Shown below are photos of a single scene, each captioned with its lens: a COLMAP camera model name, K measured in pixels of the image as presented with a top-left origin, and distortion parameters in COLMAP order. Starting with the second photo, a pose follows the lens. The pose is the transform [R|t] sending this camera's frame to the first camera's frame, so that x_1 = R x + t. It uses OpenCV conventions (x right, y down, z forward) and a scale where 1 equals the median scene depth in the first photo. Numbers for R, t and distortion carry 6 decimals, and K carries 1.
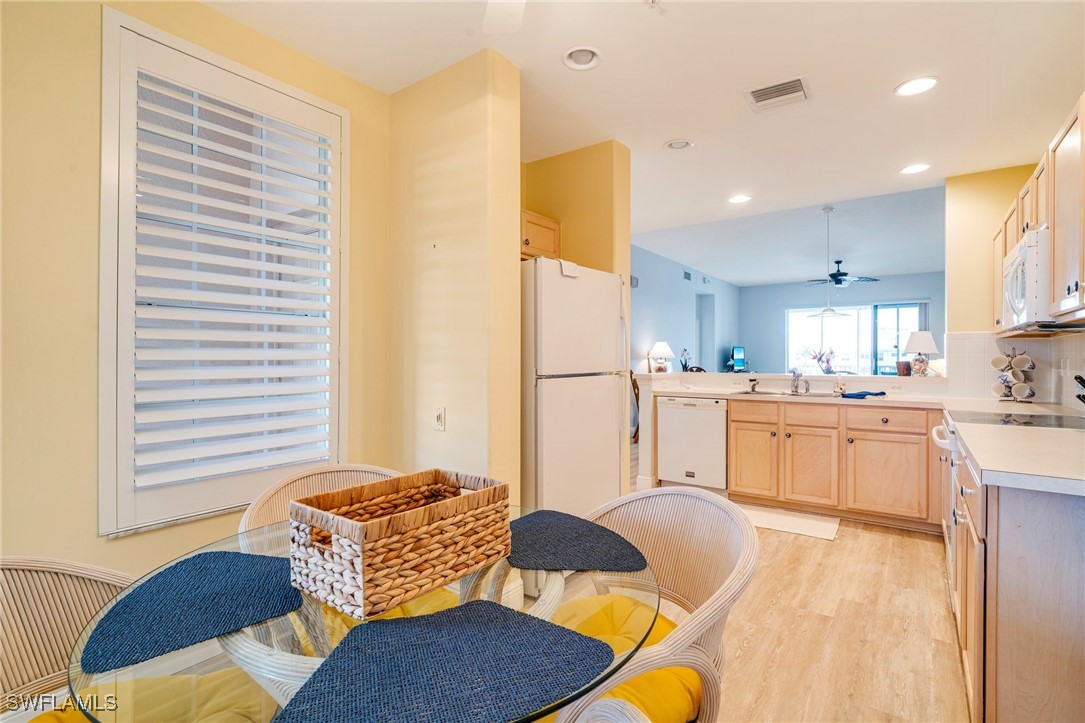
lens RADIAL K [[509.4, 0, 542.1], [0, 509.4, 356.4], [0, 0, 1]] dist [-0.012025, 0.002533]
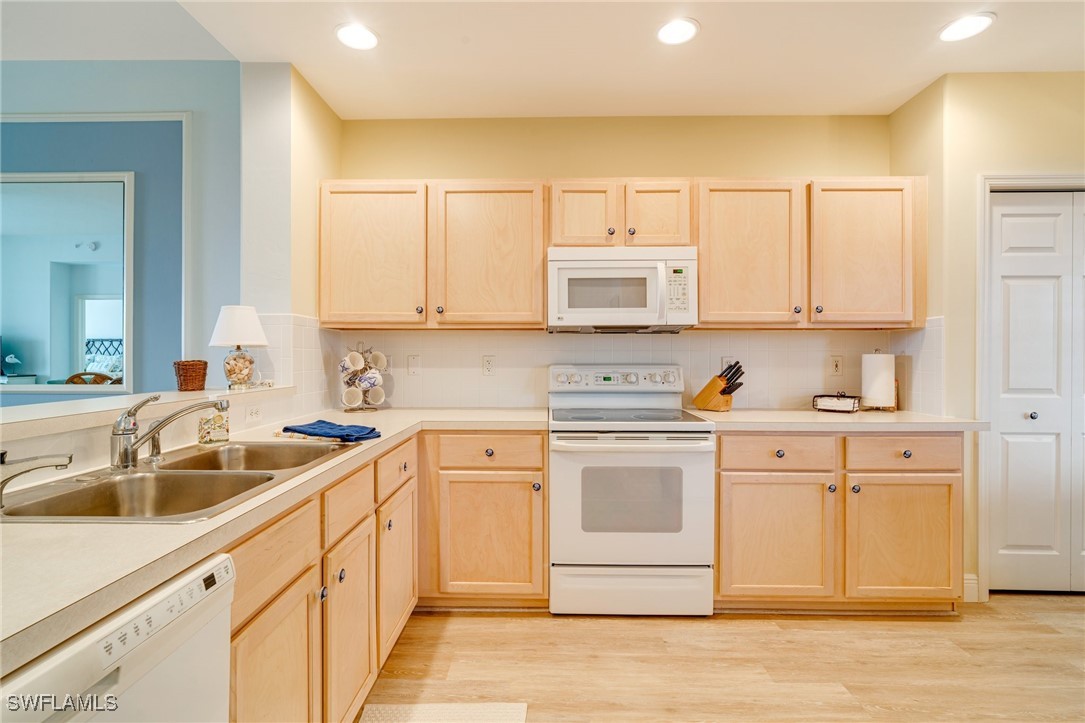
lens RADIAL K [[509.4, 0, 536.1], [0, 509.4, 354.8], [0, 0, 1]] dist [-0.012025, 0.002533]
pose [[-0.570081, -0.004651, 0.821576, 0.117804], [-0.005070, 0.999985, 0.002143, 0.000562], [-0.821573, -0.002943, -0.570096, 1.087191]]
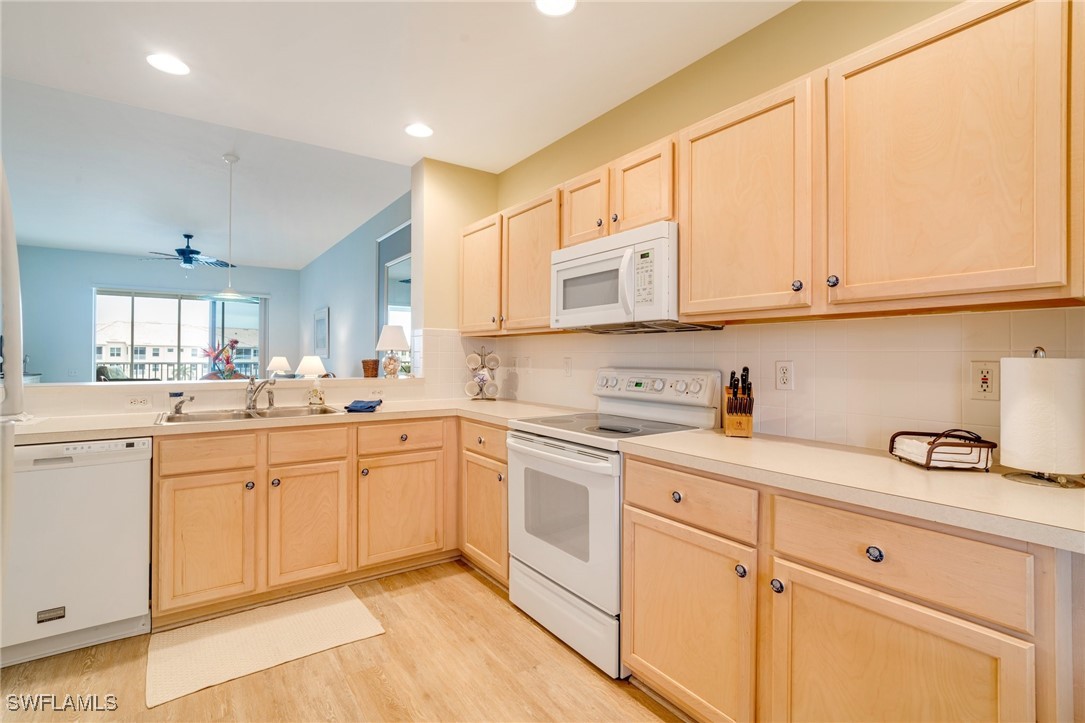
lens RADIAL K [[509.4, 0, 534.1], [0, 509.4, 350.7], [0, 0, 1]] dist [-0.012025, 0.002533]
pose [[0.331652, 0.008093, 0.943367, 0.008583], [-0.006235, 0.999960, -0.006386, -0.001815], [-0.943381, -0.003764, 0.331689, 0.503446]]
